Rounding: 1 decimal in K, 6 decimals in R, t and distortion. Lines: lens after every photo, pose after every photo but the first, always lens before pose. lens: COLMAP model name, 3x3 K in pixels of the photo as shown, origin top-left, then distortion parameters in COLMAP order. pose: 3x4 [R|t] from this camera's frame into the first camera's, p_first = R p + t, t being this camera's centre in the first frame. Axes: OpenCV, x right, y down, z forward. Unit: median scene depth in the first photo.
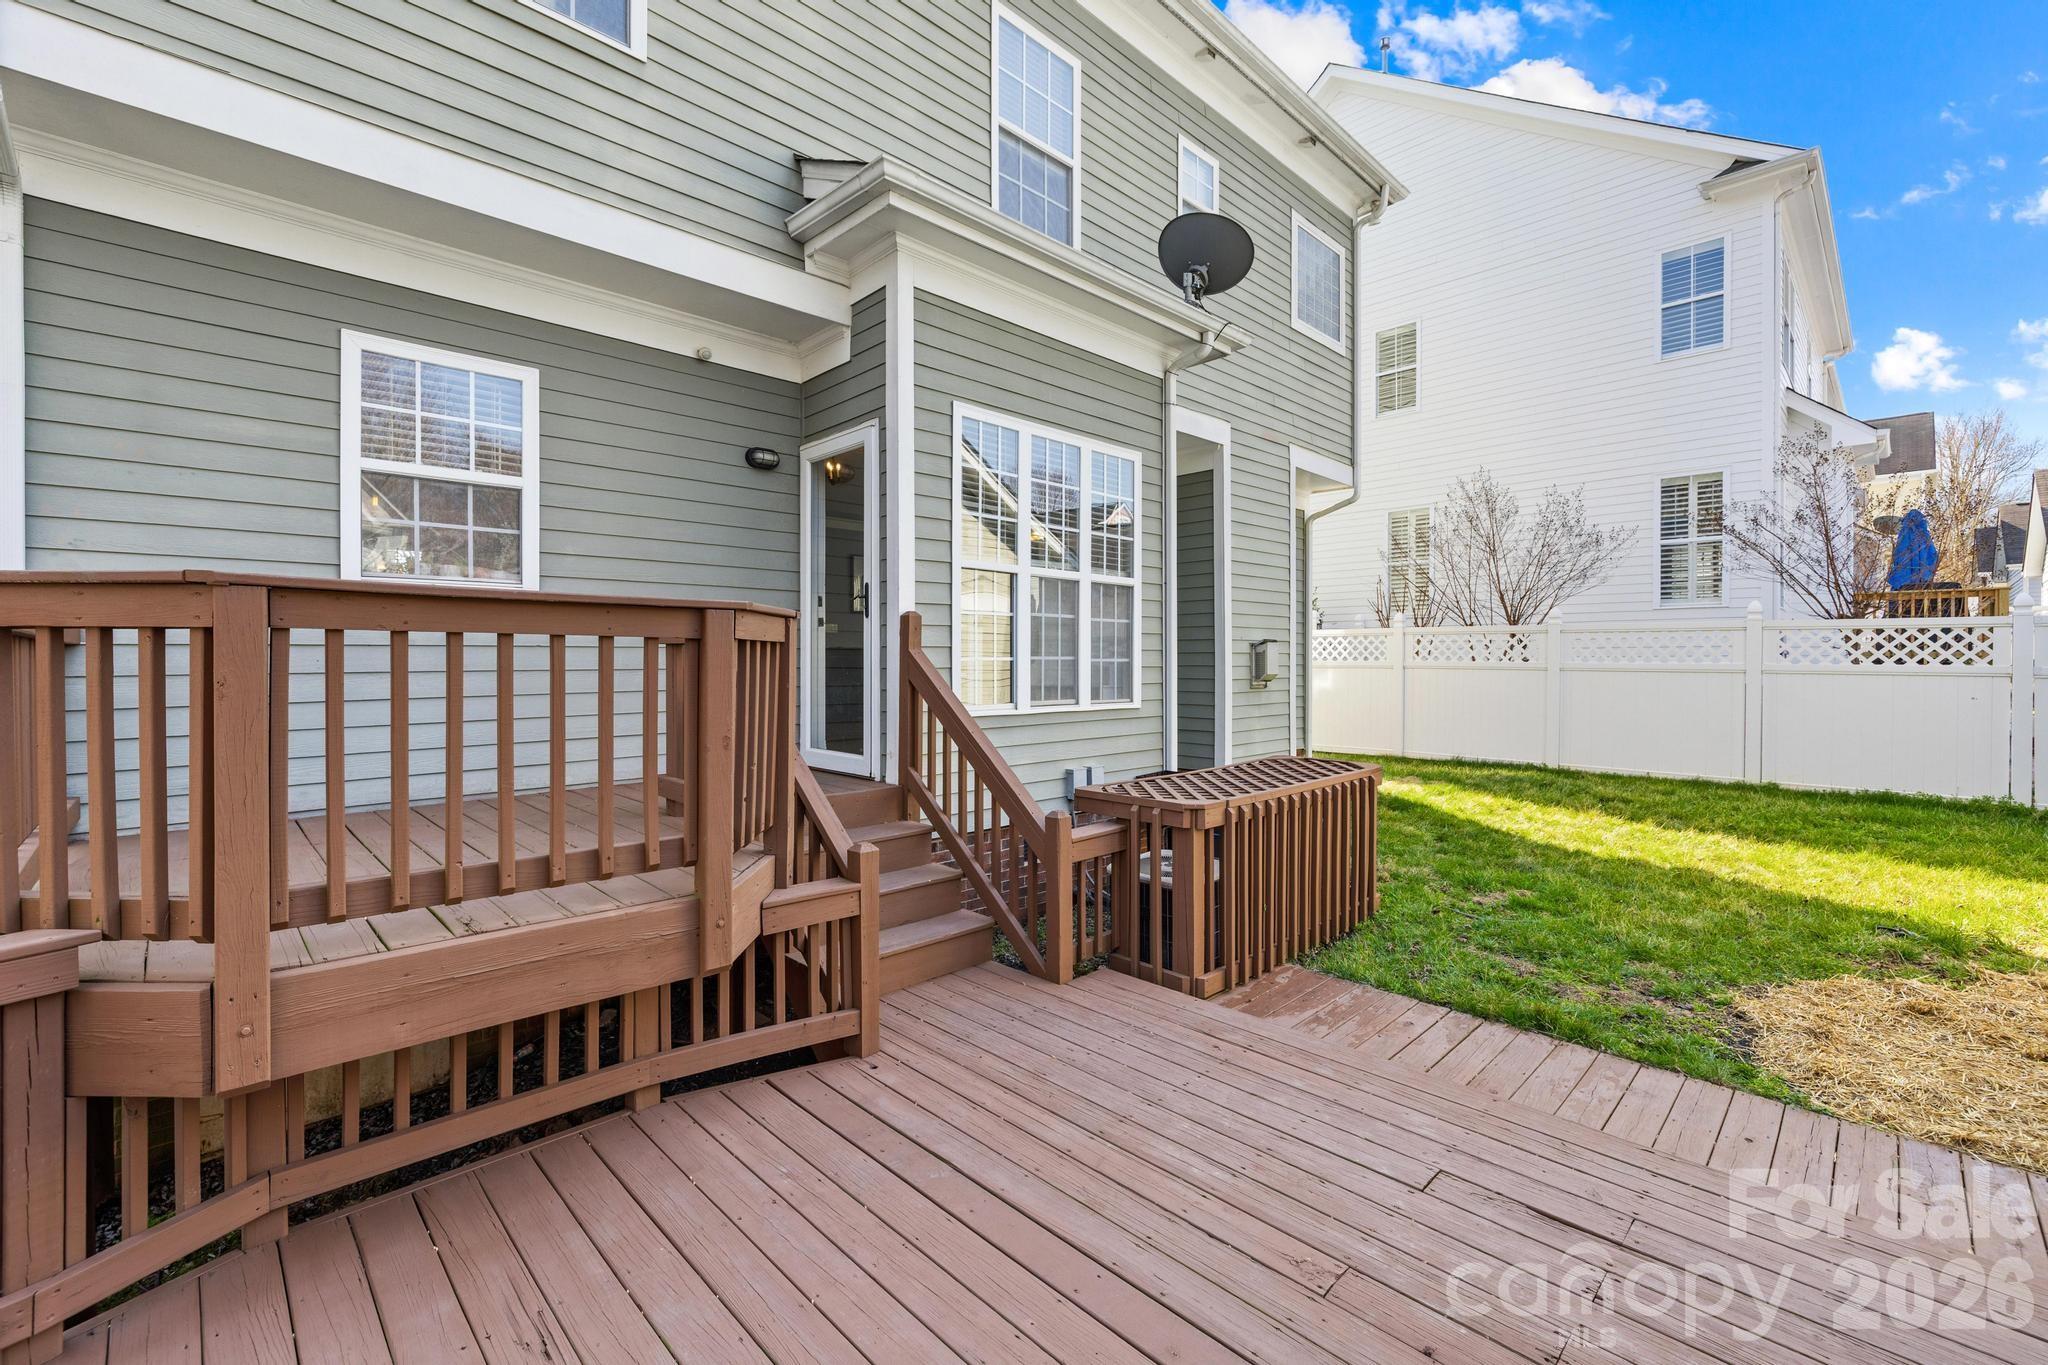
lens RADIAL K [[870.7, 0, 1007.0], [0, 870.7, 665.7], [0, 0, 1]] dist [-0.002358, -0.000452]
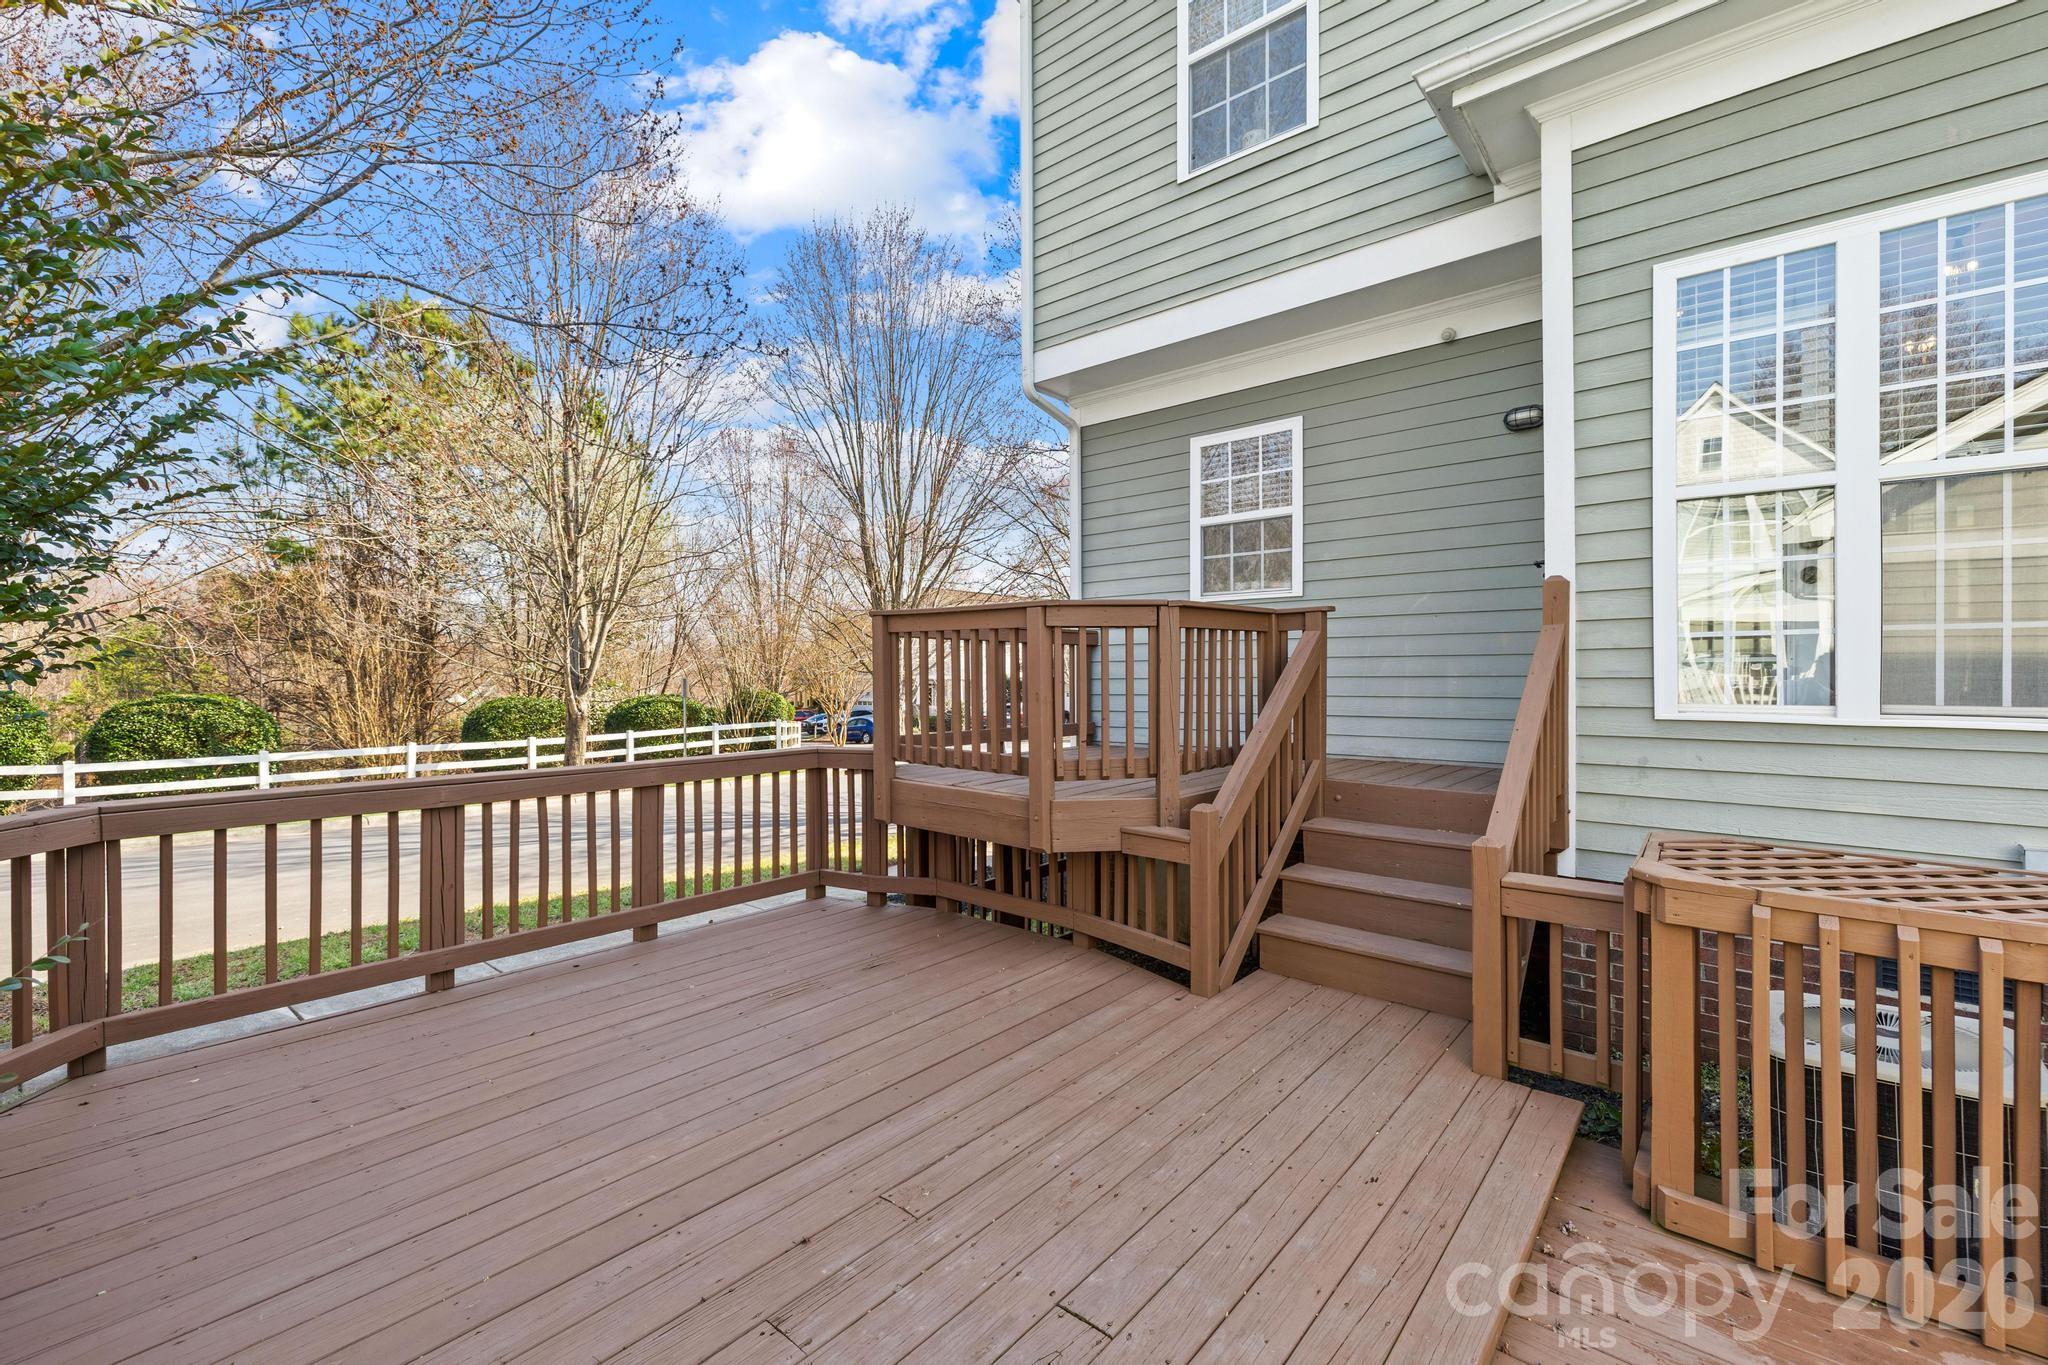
lens RADIAL K [[870.7, 0, 1013.7], [0, 870.7, 675.0], [0, 0, 1]] dist [-0.002358, -0.000452]
pose [[0.087752, 0.004227, -0.996133, 0.700140], [-0.004010, 0.999984, 0.003890, 0.028110], [0.996134, 0.003653, 0.087768, 0.507708]]
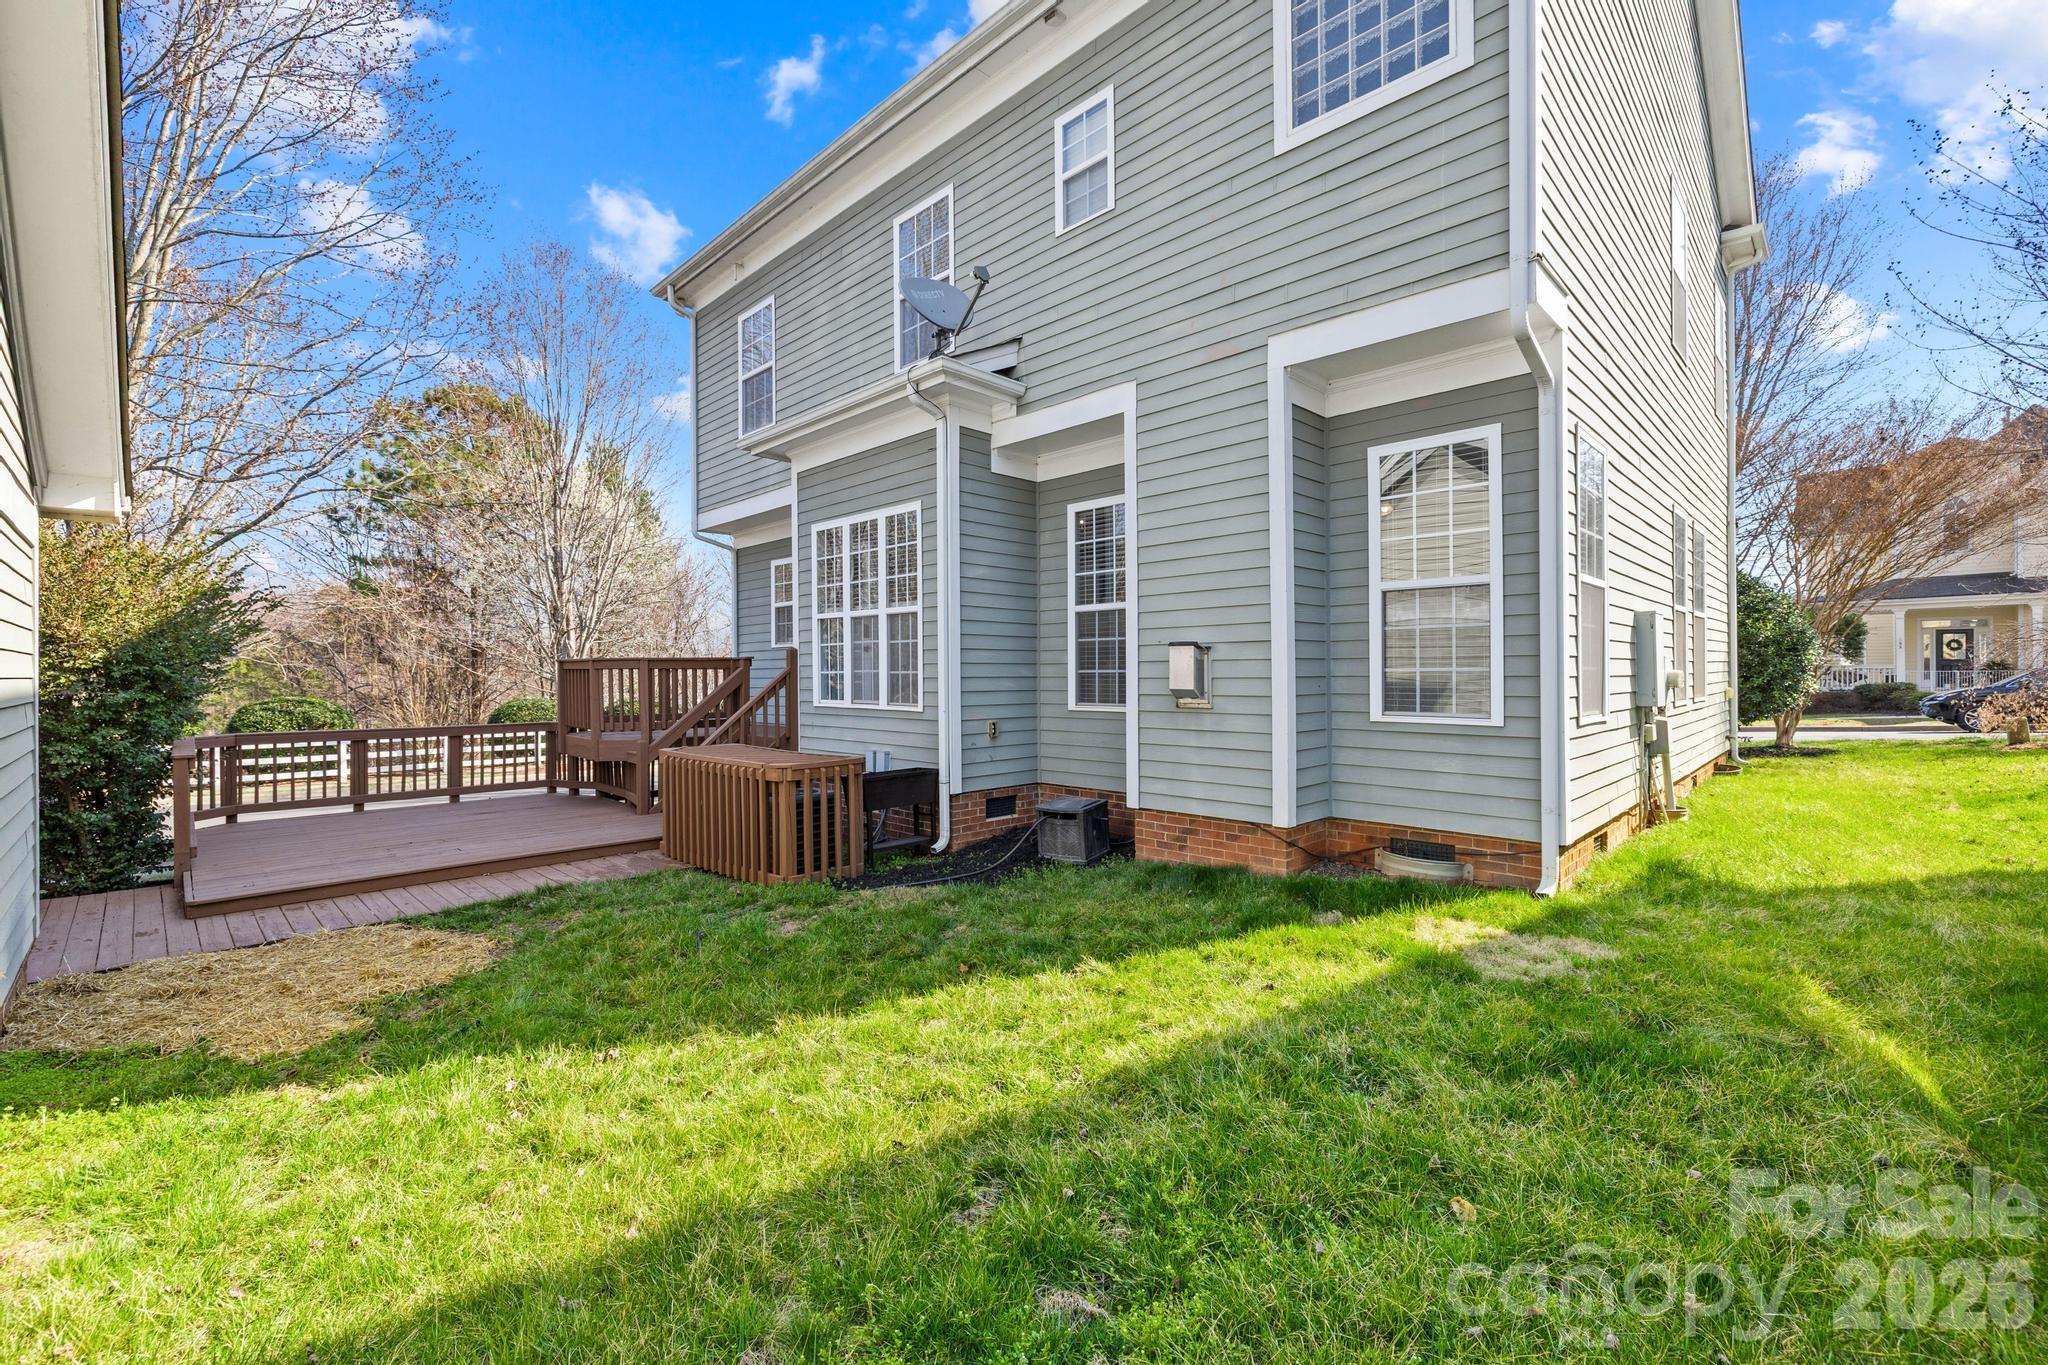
lens RADIAL K [[870.7, 0, 1016.9], [0, 870.7, 676.1], [0, 0, 1]] dist [-0.002358, -0.000452]
pose [[0.010416, 0.000575, -0.999946, 2.007555], [-0.003875, 0.999992, 0.000535, -0.002785], [0.999938, 0.003870, 0.010418, 1.653039]]
